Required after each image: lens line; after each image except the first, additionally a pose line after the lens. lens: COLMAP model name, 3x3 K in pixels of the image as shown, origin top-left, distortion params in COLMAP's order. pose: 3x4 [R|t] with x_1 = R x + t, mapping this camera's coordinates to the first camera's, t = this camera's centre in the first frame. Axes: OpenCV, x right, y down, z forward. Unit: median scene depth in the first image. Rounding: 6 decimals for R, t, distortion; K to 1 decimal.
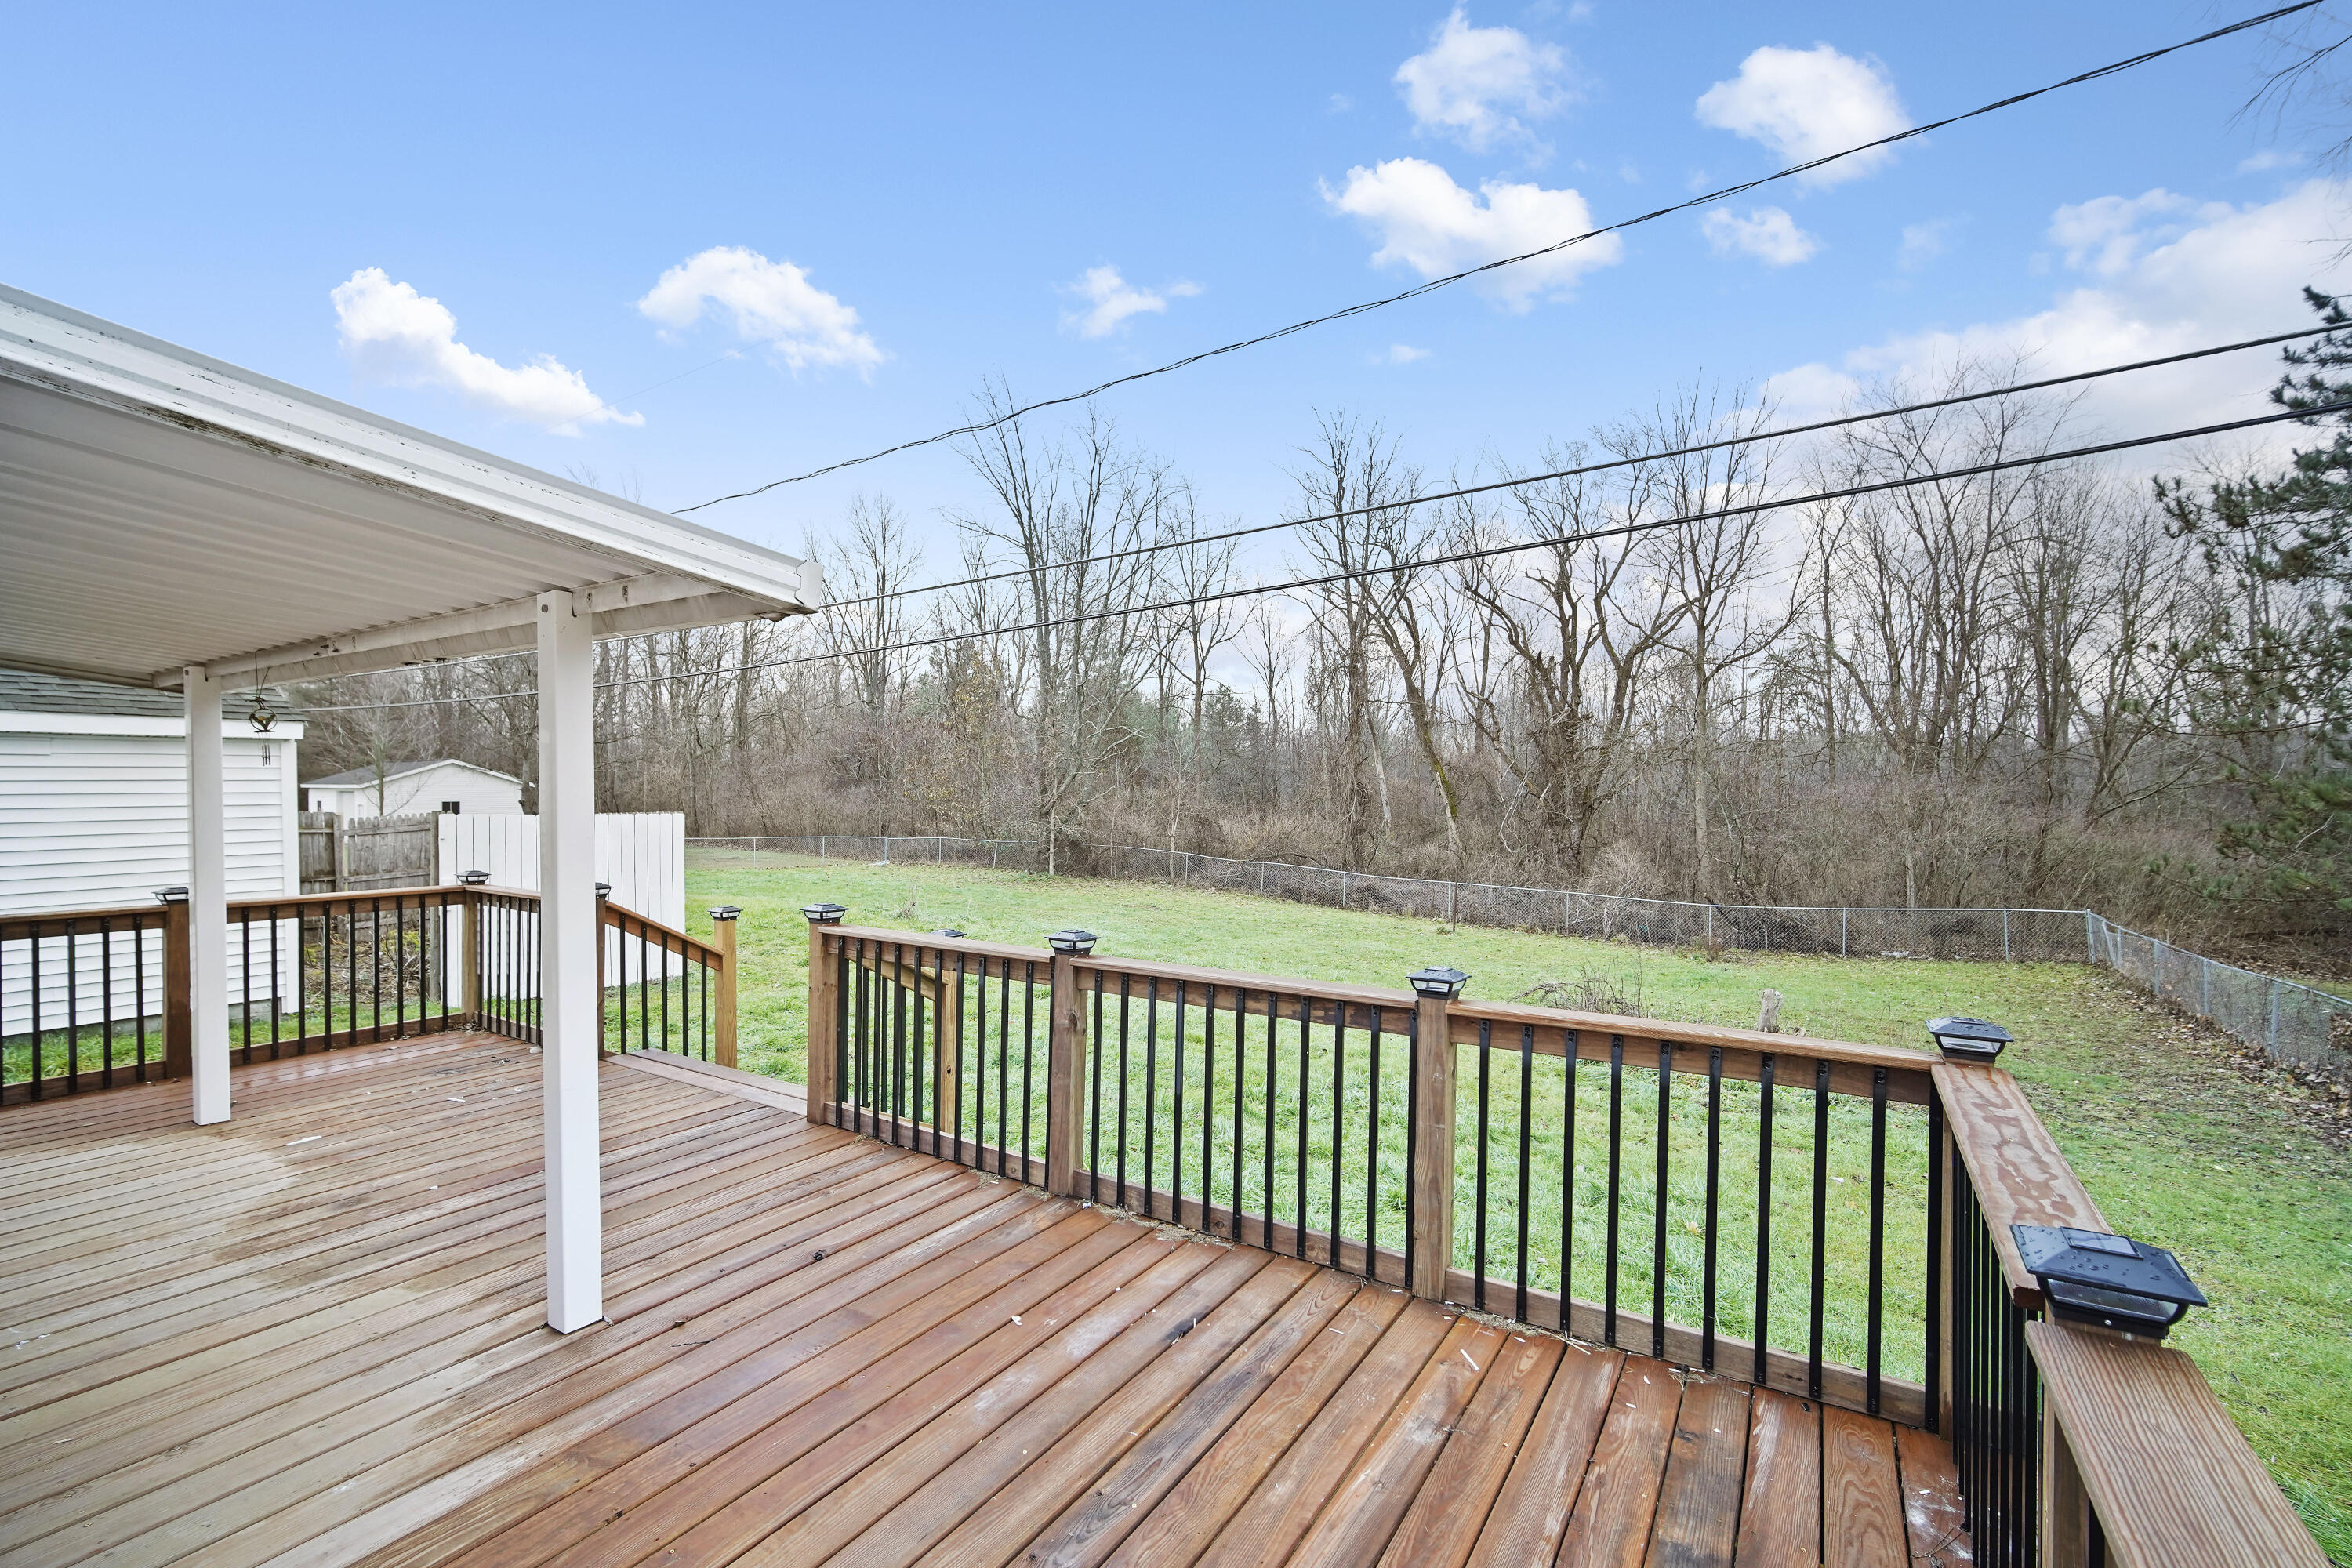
lens RADIAL K [[1032.7, 0, 1180.7], [0, 1032.7, 800.2], [0, 0, 1]] dist [-0.011615, 0.003115]
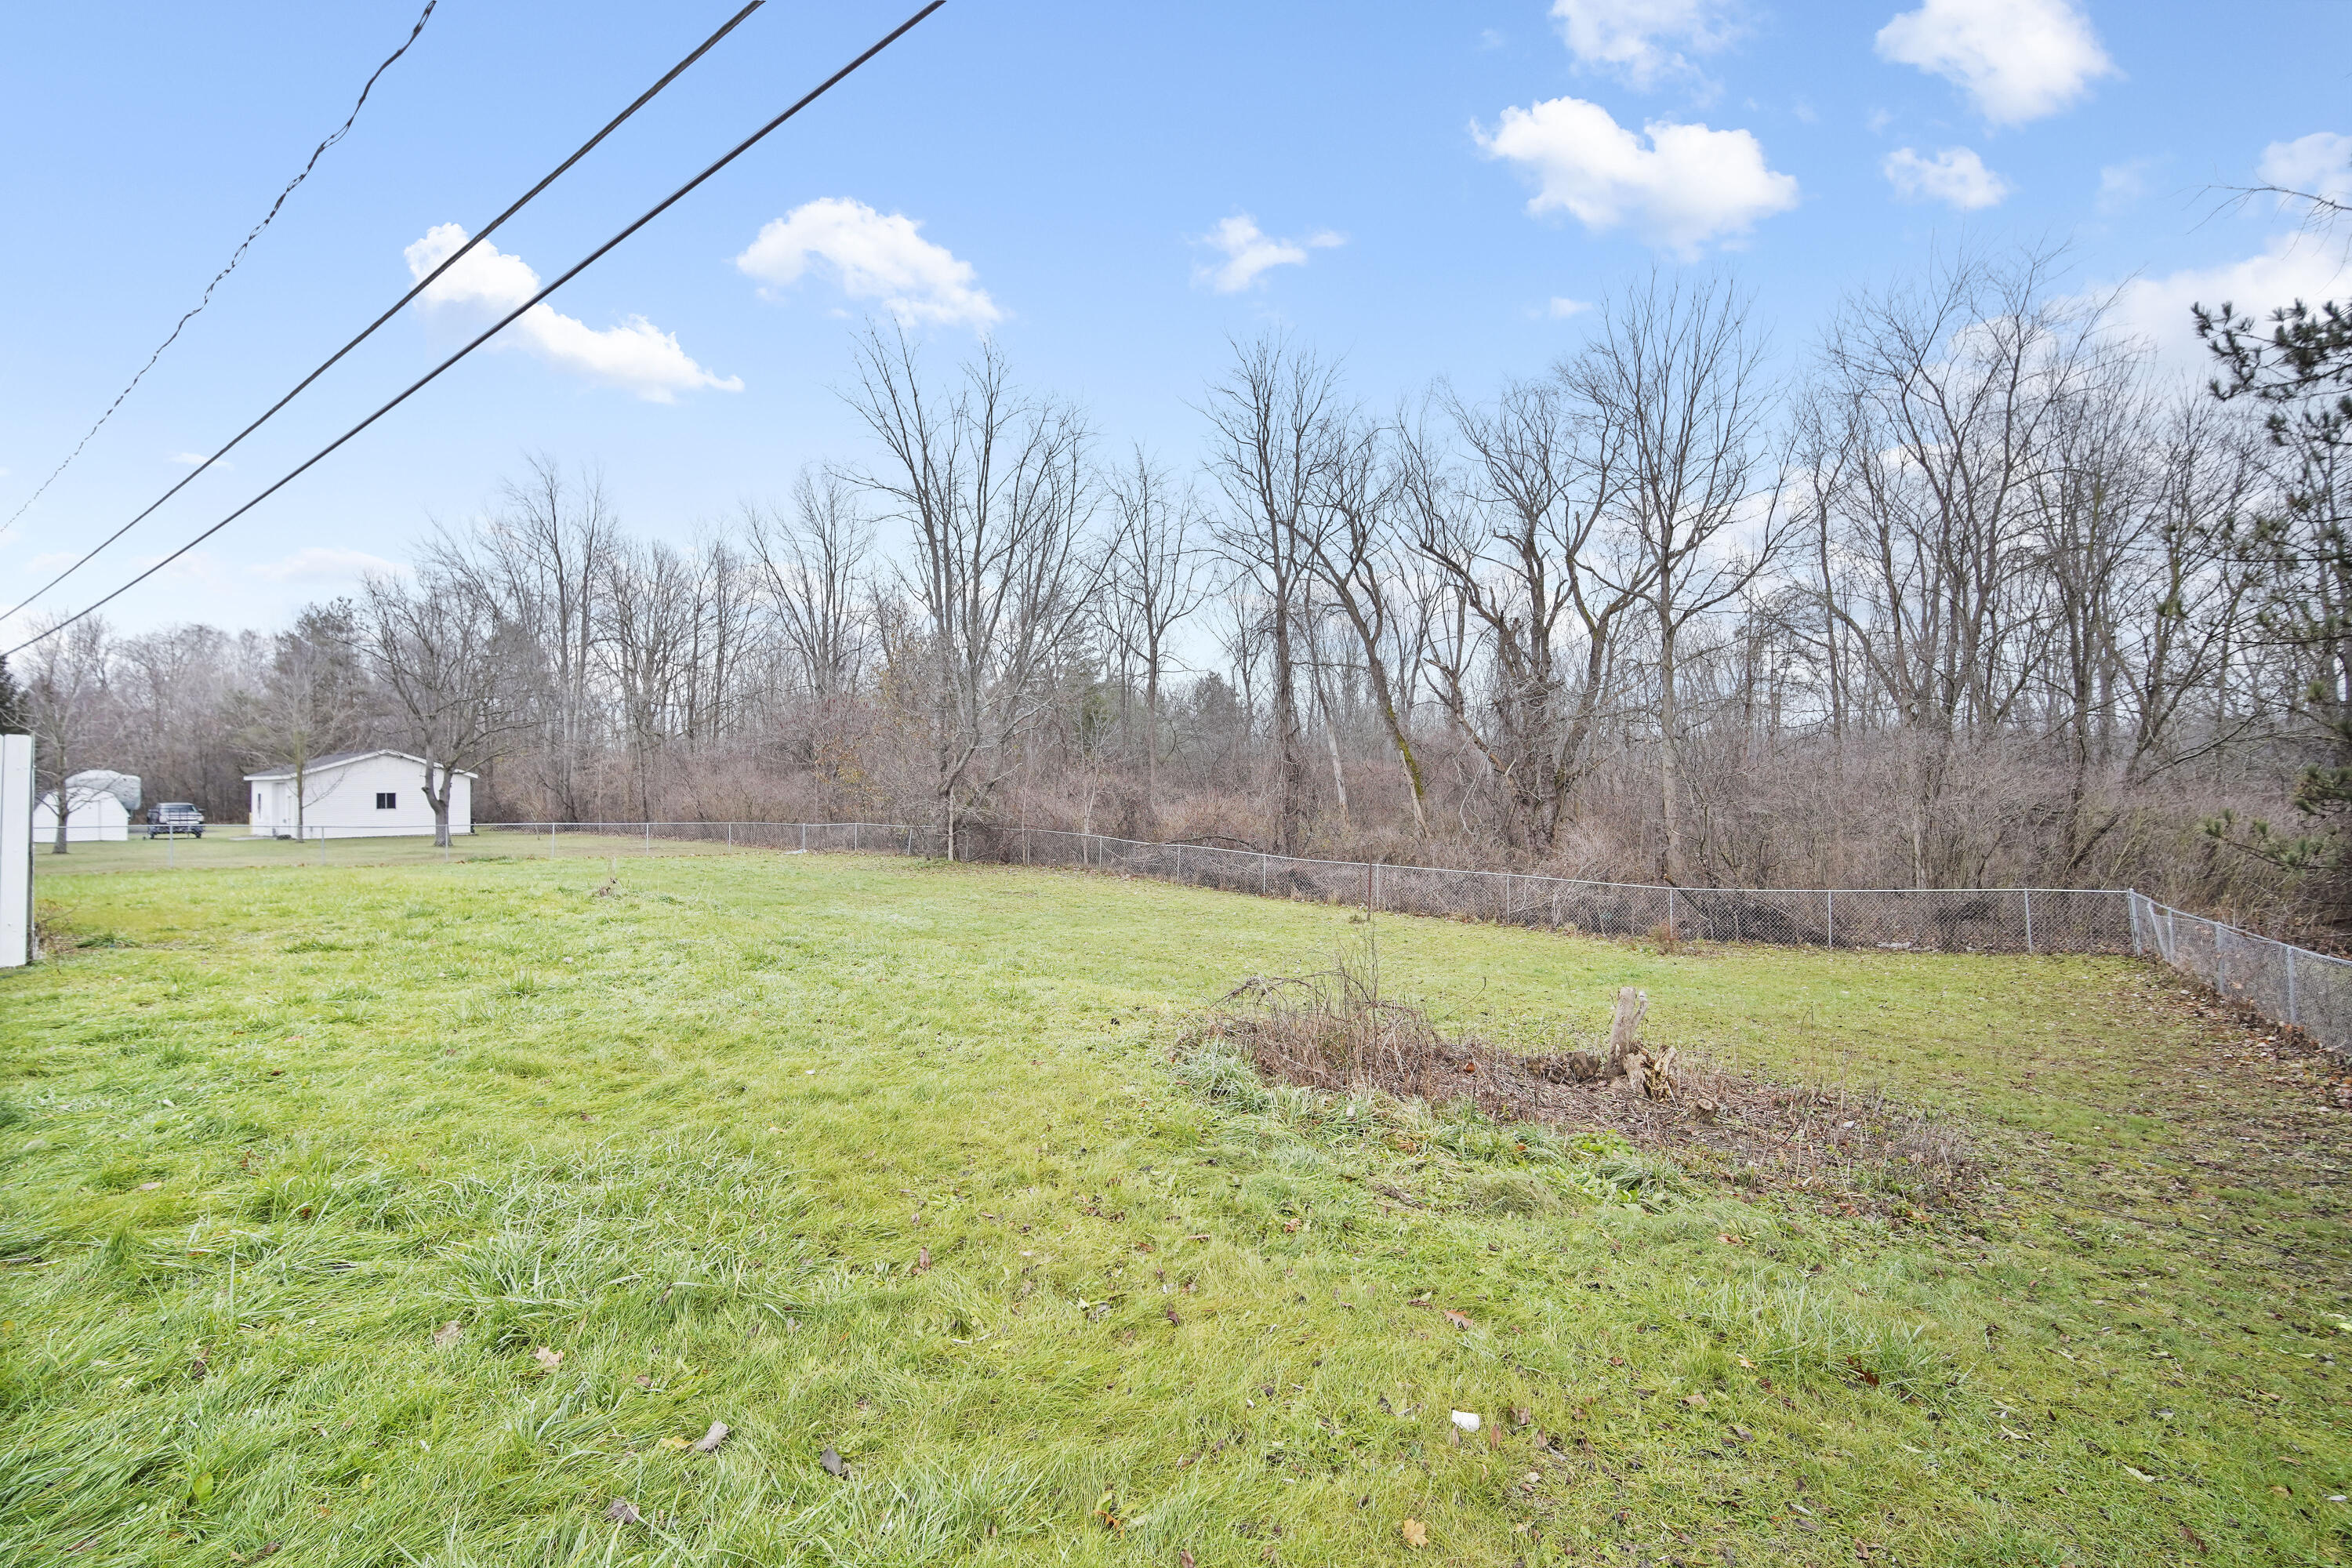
lens RADIAL K [[1032.7, 0, 1164.7], [0, 1032.7, 770.1], [0, 0, 1]] dist [-0.011615, 0.003115]
pose [[0.999221, -0.008185, -0.038595, 0.114469], [0.007143, 0.999608, -0.027063, 0.021718], [0.038801, 0.026766, 0.998888, 0.118339]]
